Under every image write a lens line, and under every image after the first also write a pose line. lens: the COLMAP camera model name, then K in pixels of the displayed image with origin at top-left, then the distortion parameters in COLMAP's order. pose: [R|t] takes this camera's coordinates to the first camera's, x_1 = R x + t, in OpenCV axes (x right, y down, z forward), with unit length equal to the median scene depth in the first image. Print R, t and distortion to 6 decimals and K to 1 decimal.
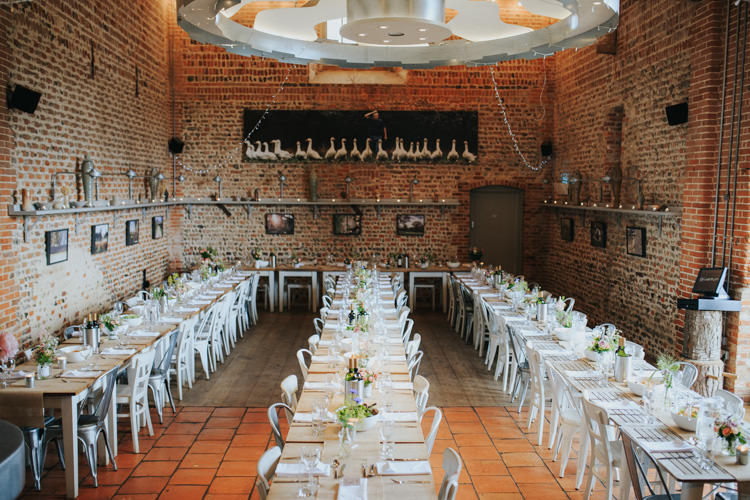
lens RADIAL K [[733.6, 0, 375.0], [0, 733.6, 250.0], [0, 0, 1]] dist [-0.077632, 0.092722]
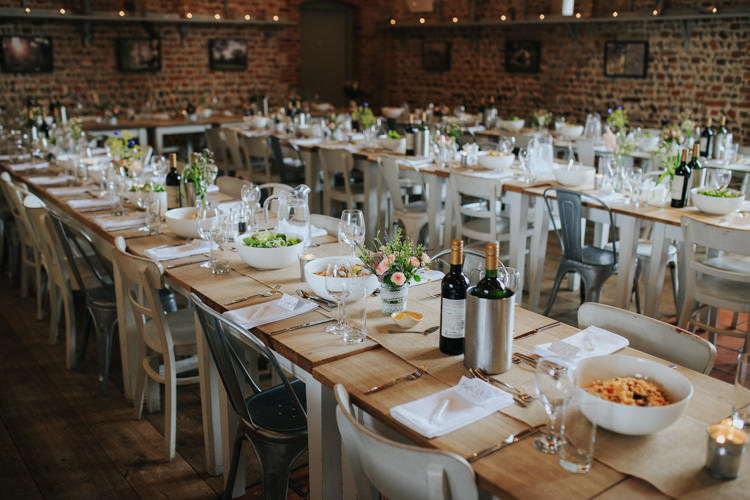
lens RADIAL K [[733.6, 0, 375.0], [0, 733.6, 250.0], [0, 0, 1]] dist [-0.077632, 0.092722]
pose [[0.789209, -0.160607, 0.592752, -0.275511], [0.048953, 0.978578, 0.199970, 0.015102], [-0.612171, -0.128801, 0.780165, 0.362953]]
